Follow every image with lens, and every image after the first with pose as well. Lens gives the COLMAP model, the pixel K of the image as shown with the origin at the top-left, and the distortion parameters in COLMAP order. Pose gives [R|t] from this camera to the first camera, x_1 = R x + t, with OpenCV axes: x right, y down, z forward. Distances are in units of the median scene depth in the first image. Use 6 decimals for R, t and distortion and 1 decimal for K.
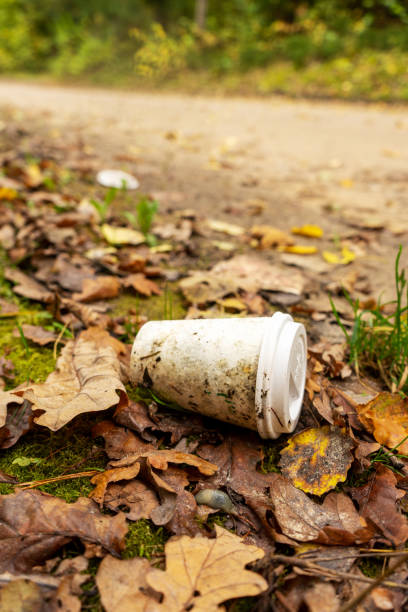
lens RADIAL K [[519.4, 0, 204.0], [0, 519.4, 306.0], [0, 0, 1]] dist [0.001872, 0.001740]
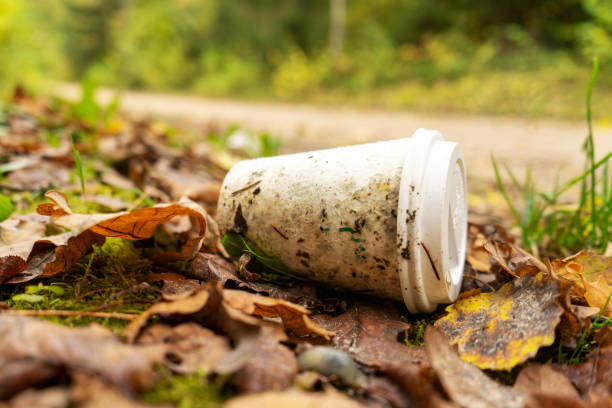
lens RADIAL K [[519.4, 0, 306.0], [0, 519.4, 204.0], [0, 0, 1]] dist [0.001872, 0.001740]
pose [[0.997985, 0.033322, -0.053999, 0.018068], [-0.044167, 0.975806, -0.214133, 0.282909], [0.045558, 0.216086, 0.975311, 0.337028]]
